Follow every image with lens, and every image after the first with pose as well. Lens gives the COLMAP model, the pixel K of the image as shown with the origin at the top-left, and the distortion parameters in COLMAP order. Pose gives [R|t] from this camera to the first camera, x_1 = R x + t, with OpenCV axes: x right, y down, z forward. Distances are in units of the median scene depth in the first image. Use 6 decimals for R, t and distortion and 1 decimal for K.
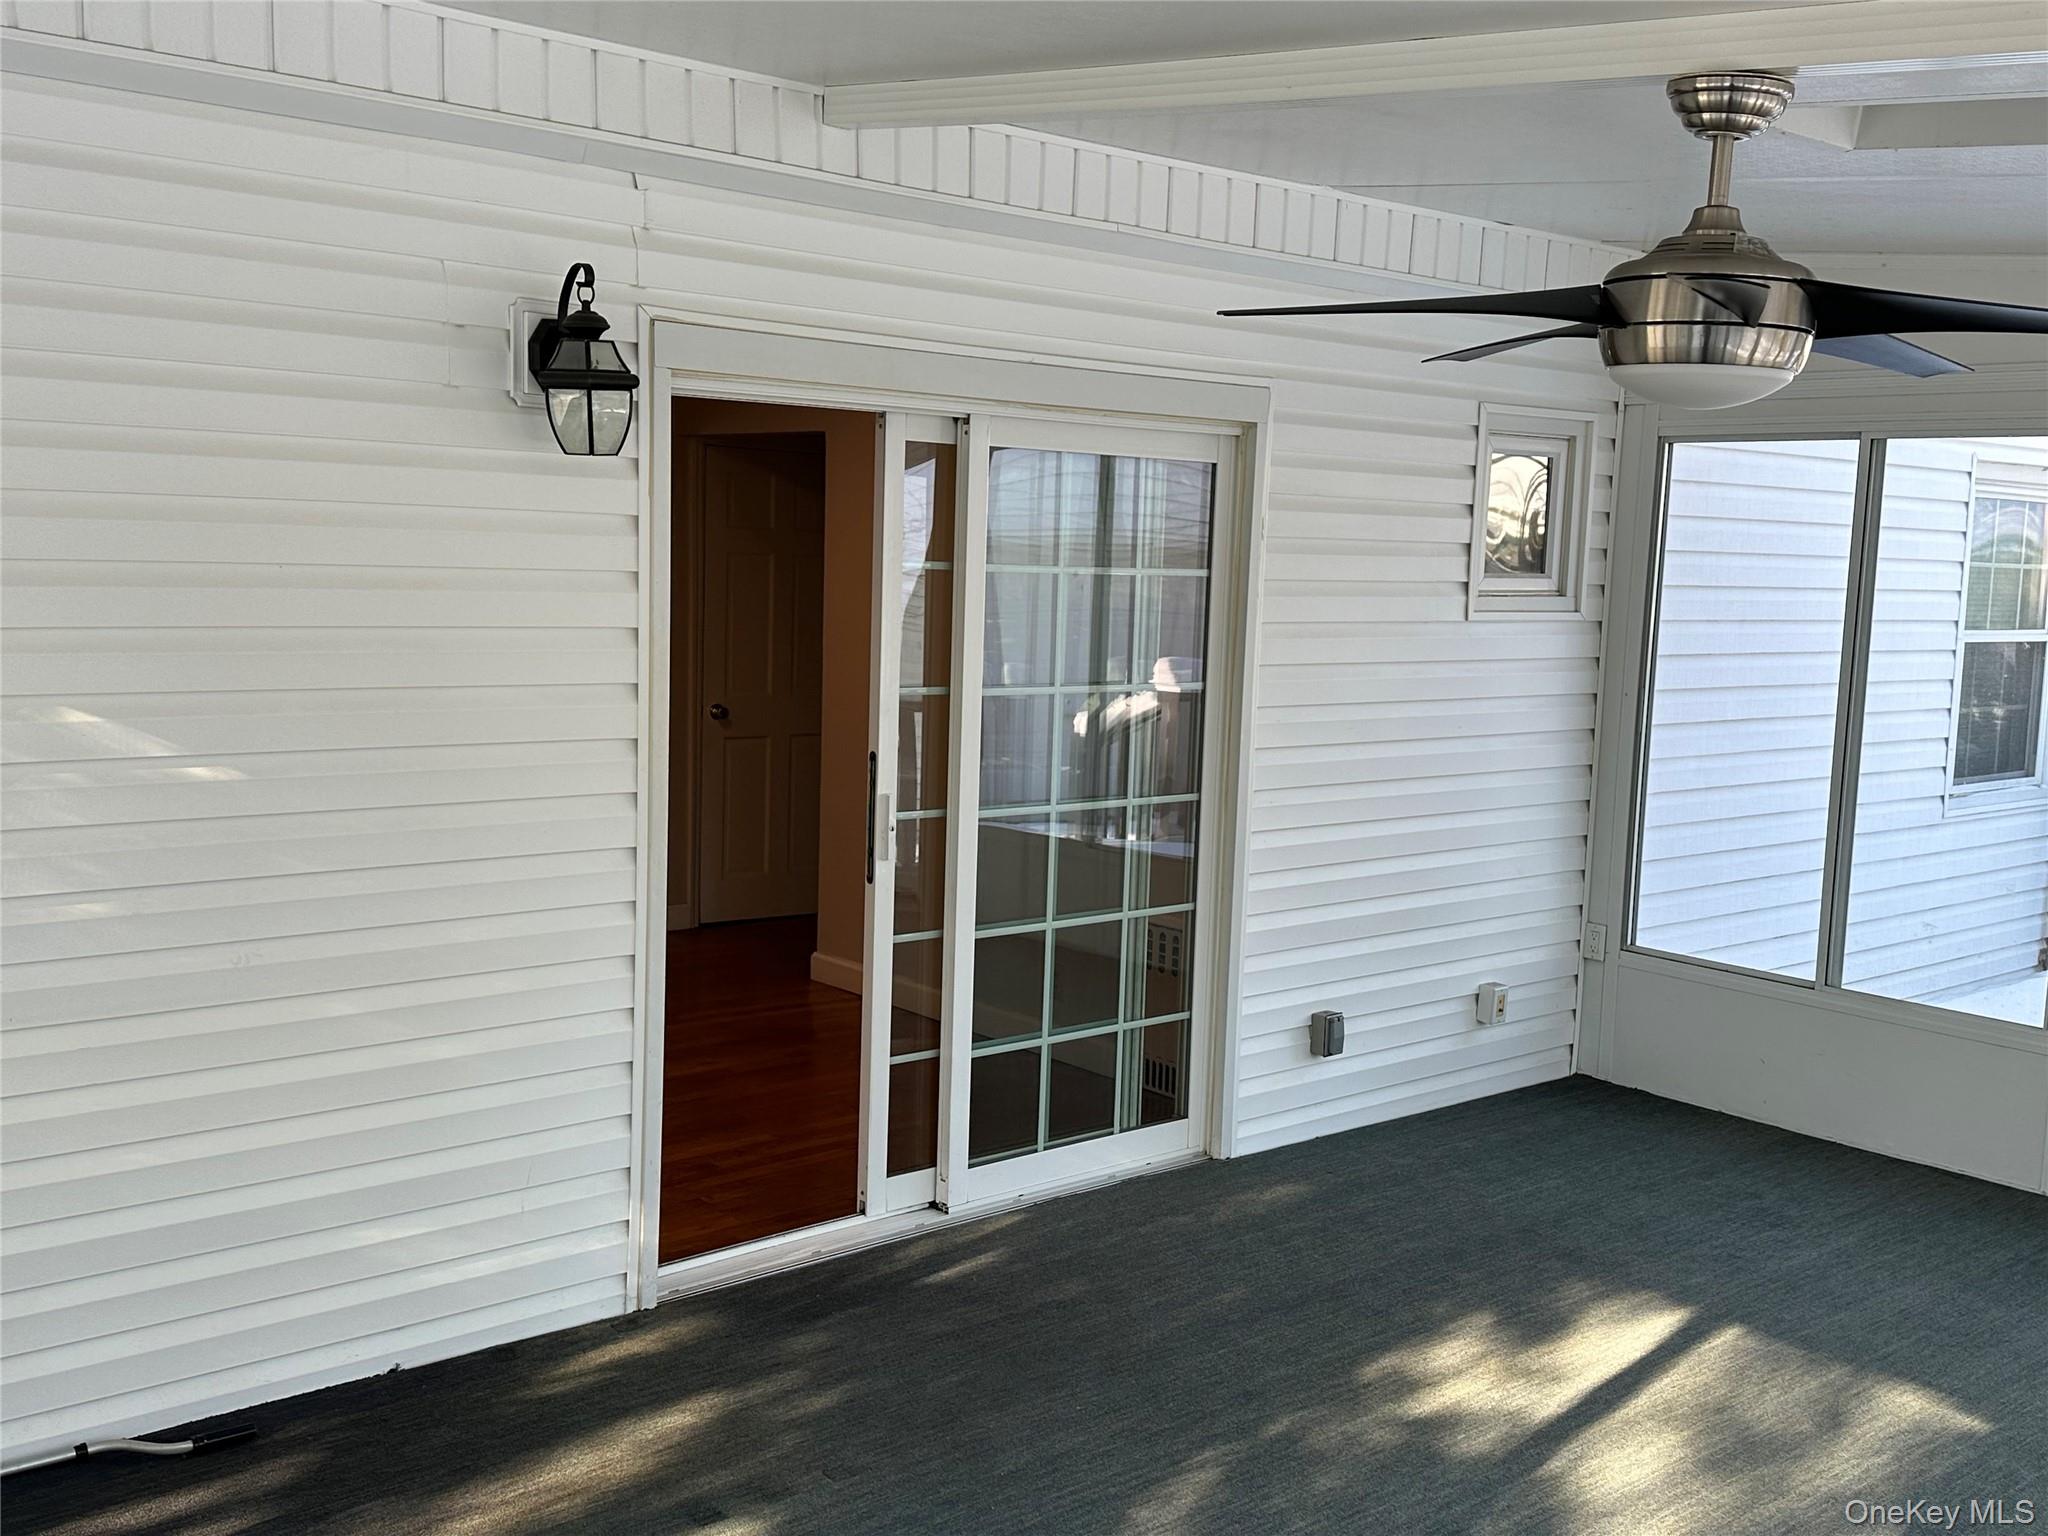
lens RADIAL K [[2001.2, 0, 1024.0], [0, 2001.2, 768.0], [0, 0, 1]] dist [0.199373, -0.383747]
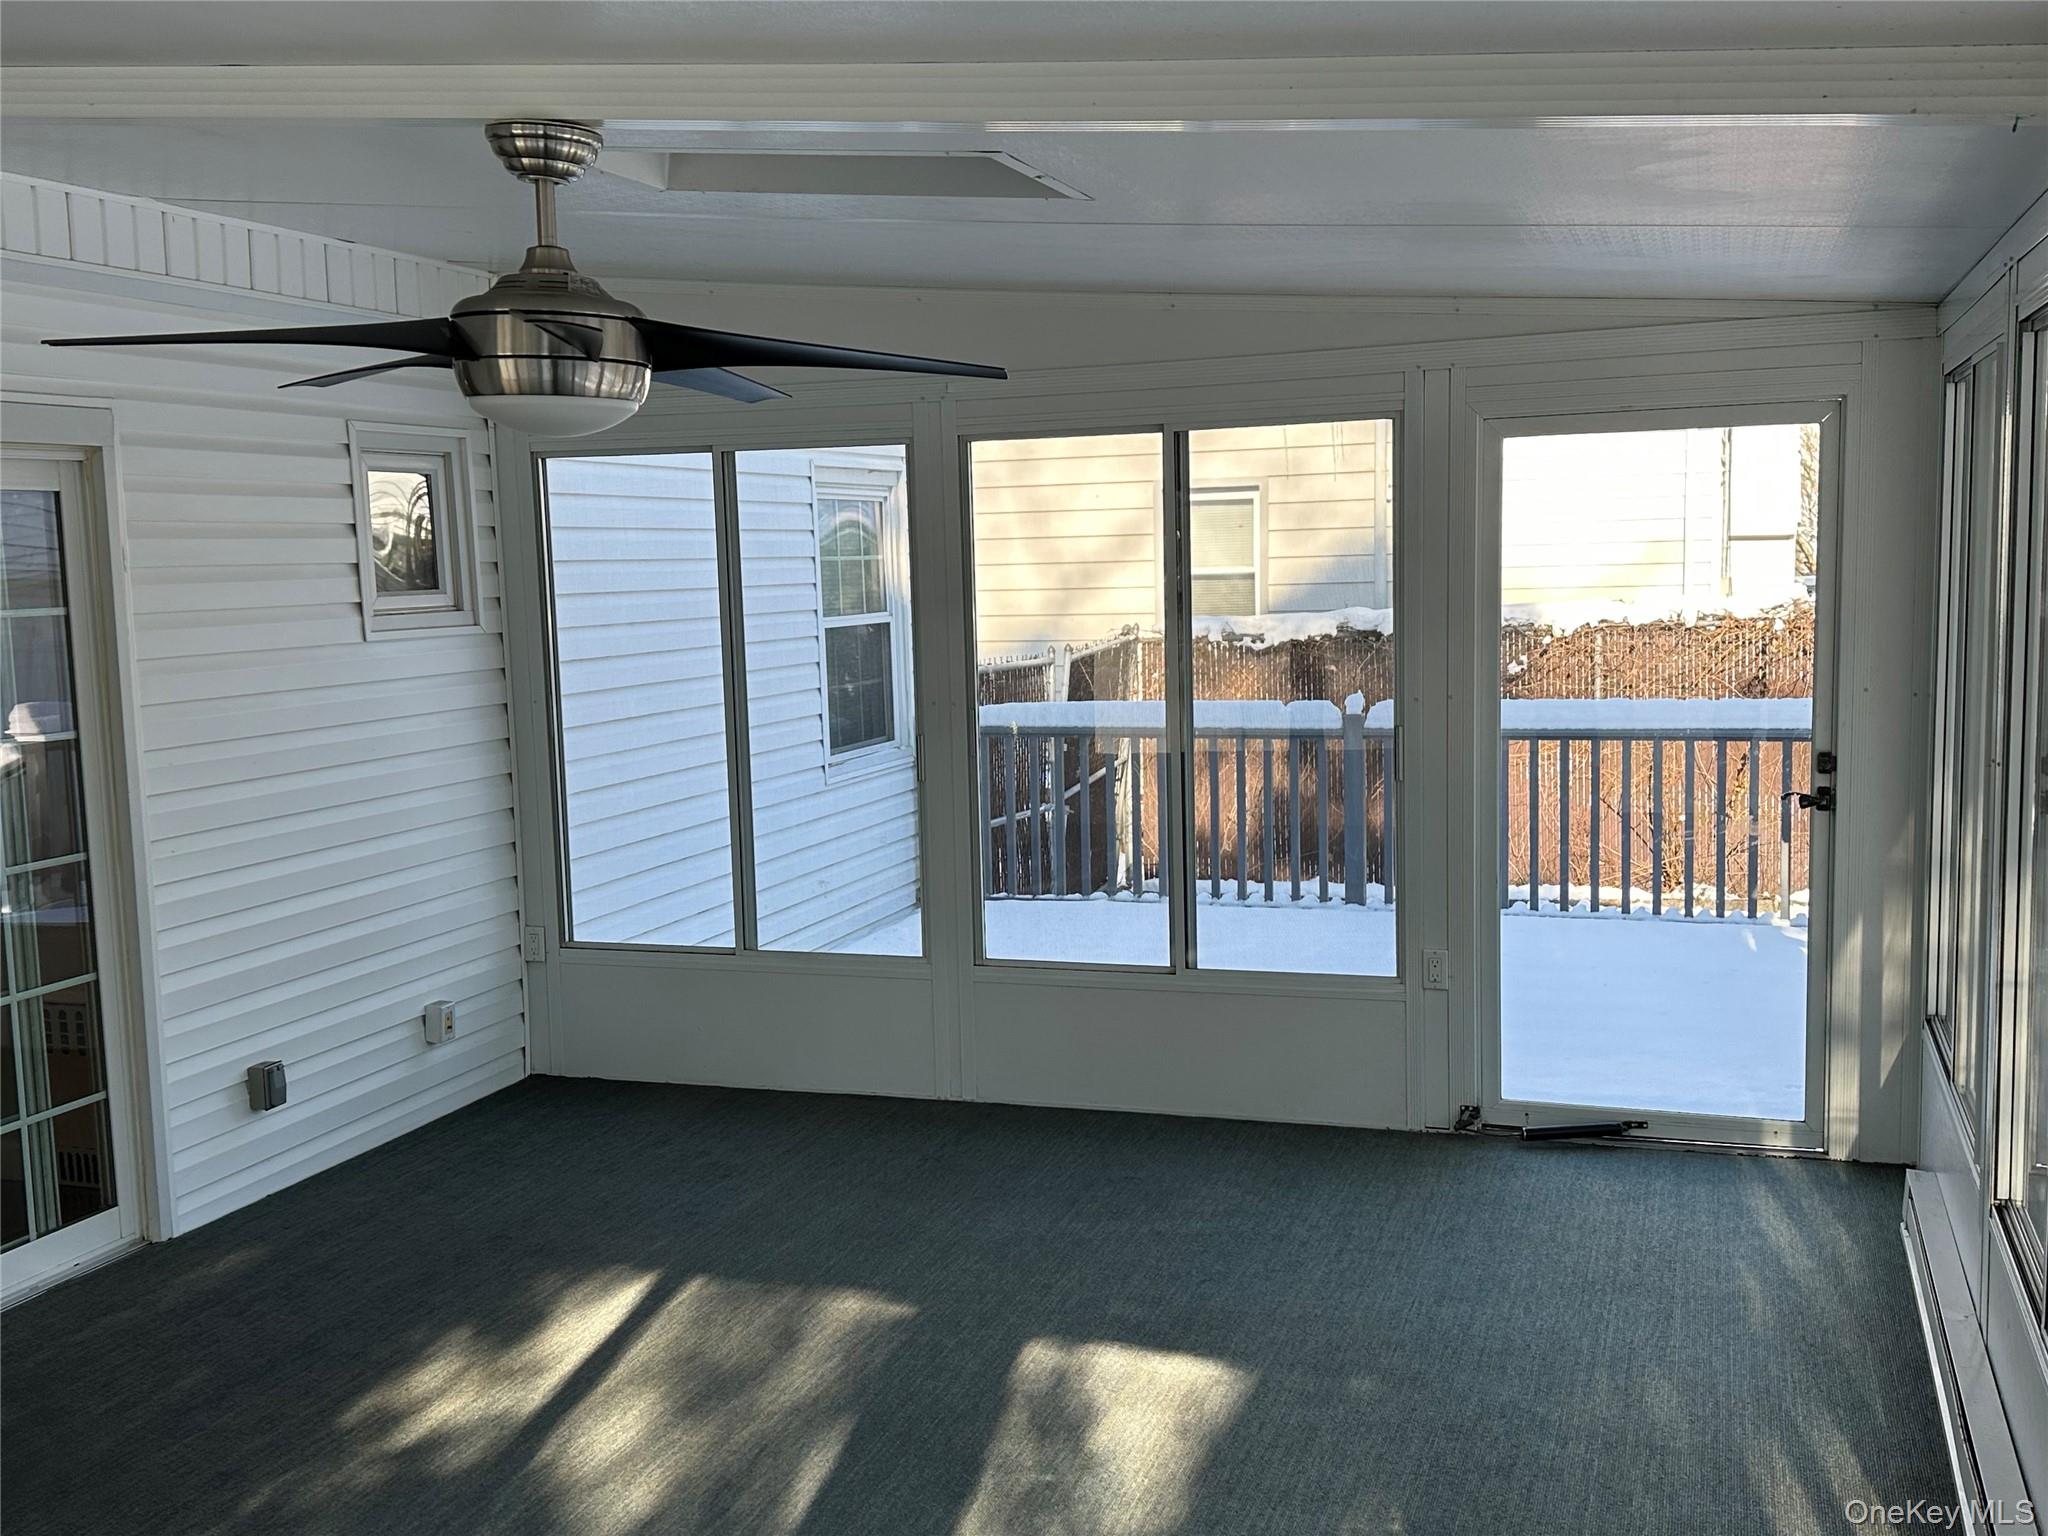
lens RADIAL K [[1998.1, 0, 1046.6], [0, 1998.1, 797.6], [0, 0, 1]] dist [0.177599, -0.375149]
pose [[0.856610, -0.116225, 0.502703, -0.001612], [0.110267, 0.993027, 0.041691, -0.002522], [-0.504043, 0.019719, 0.863453, -0.016571]]
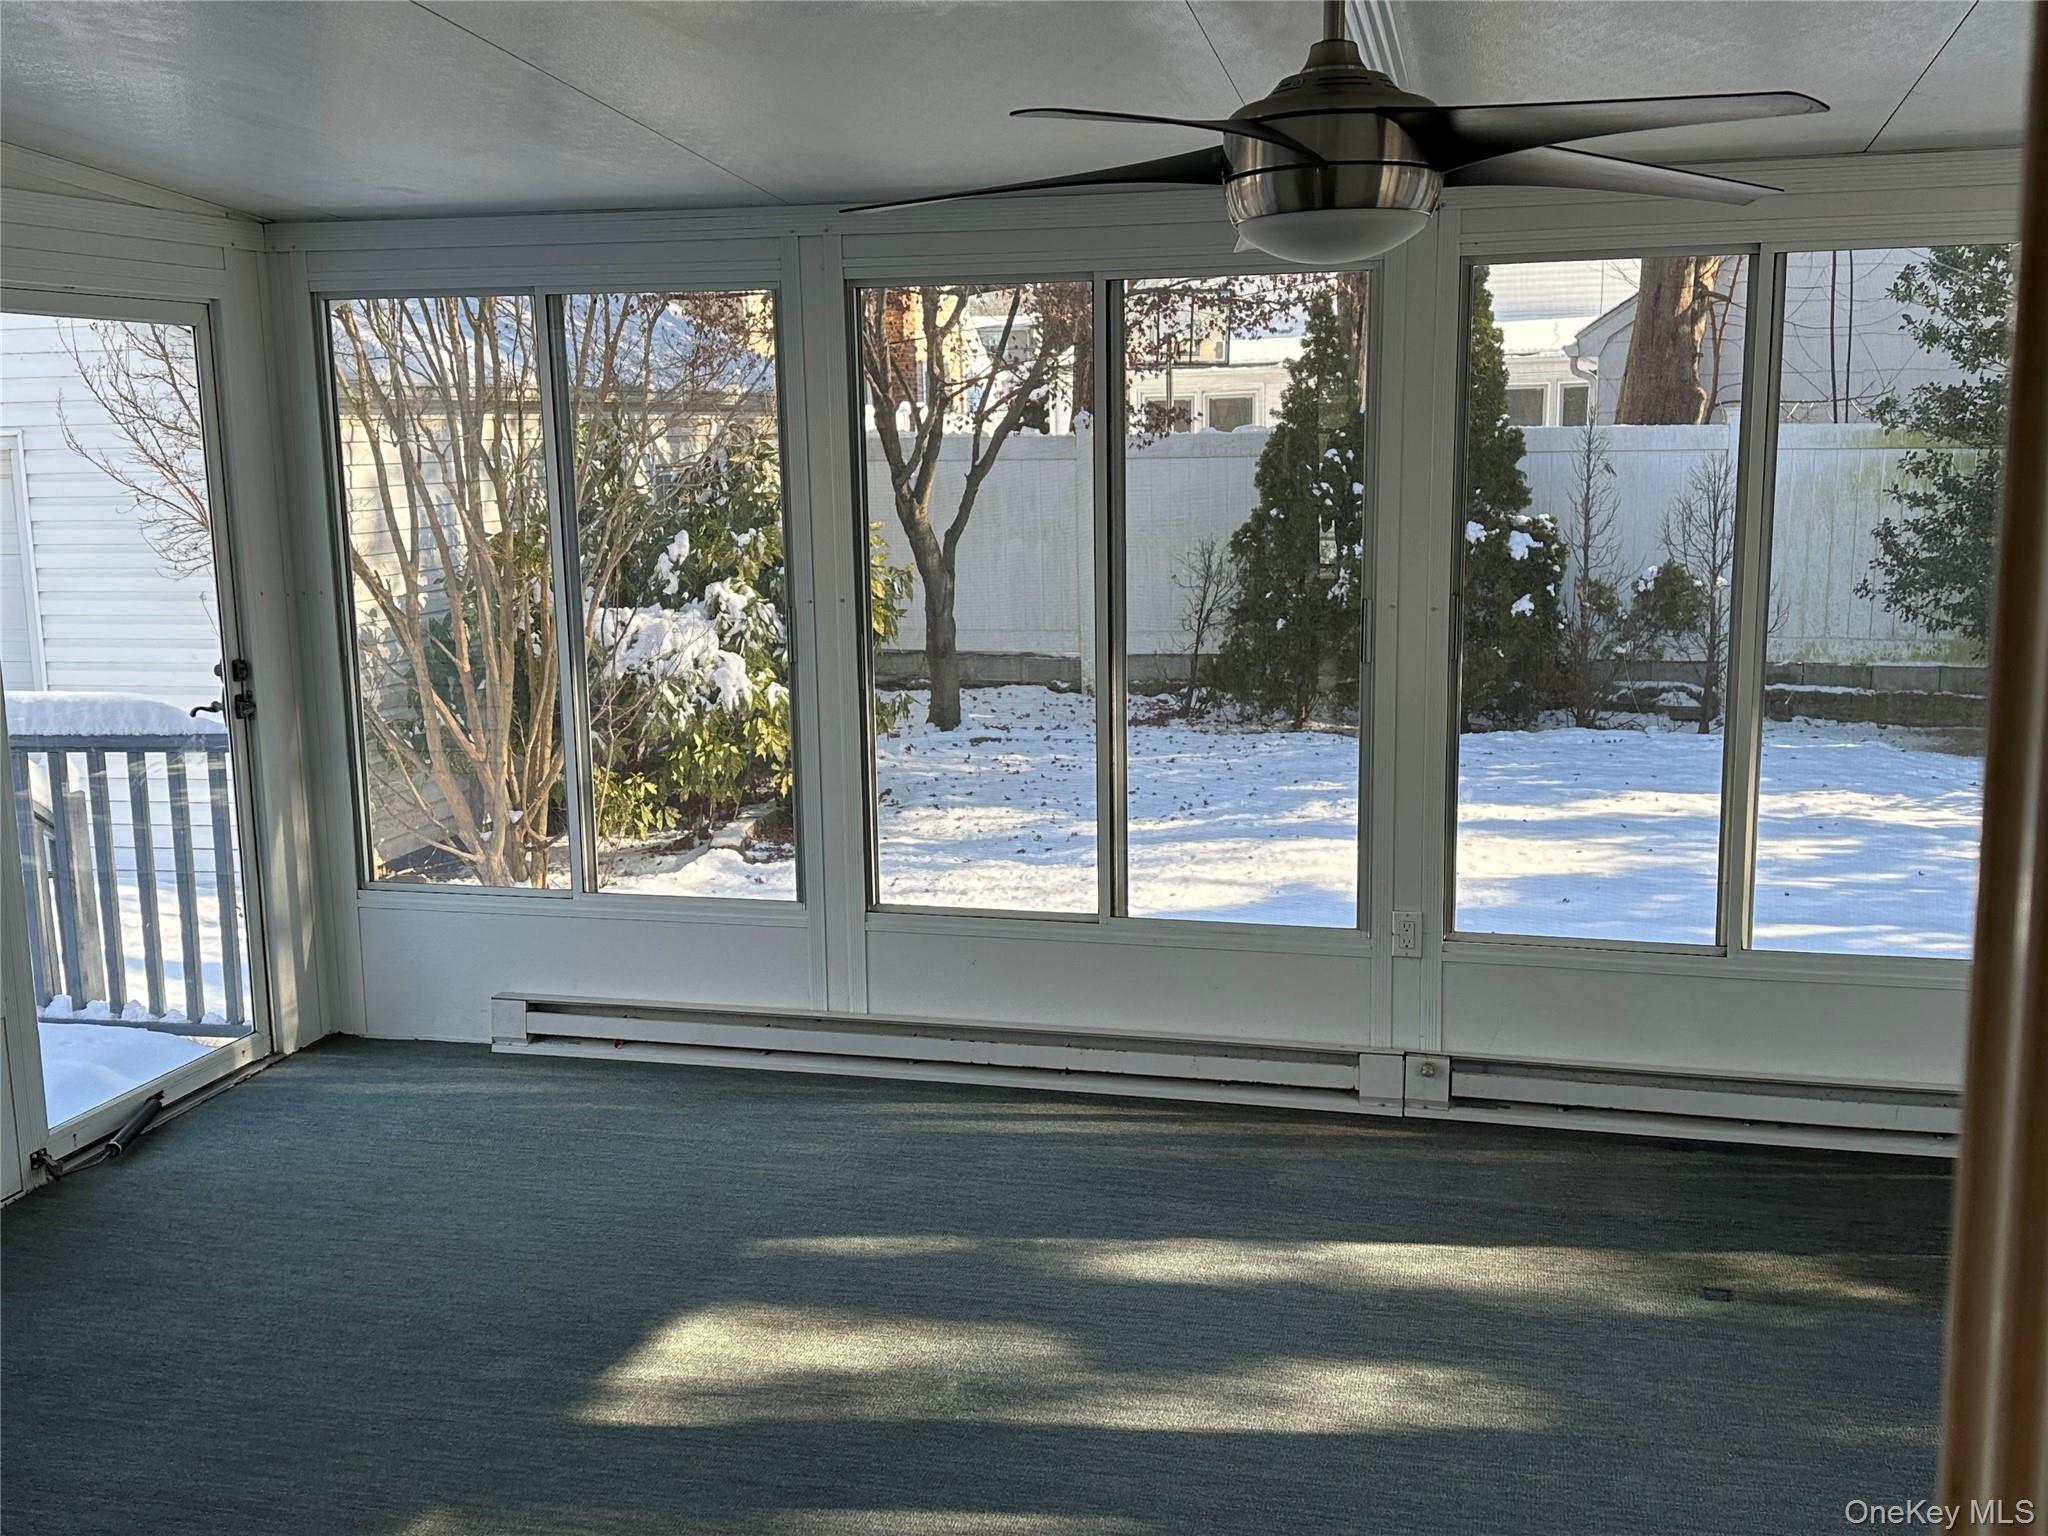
lens RADIAL K [[2001.2, 0, 1024.0], [0, 2001.2, 768.0], [0, 0, 1]] dist [0.199373, -0.383747]
pose [[-0.584295, -0.159231, 0.795767, -0.200174], [0.089586, 0.961914, 0.258256, -0.113456], [-0.806582, 0.222187, -0.547776, 0.899938]]
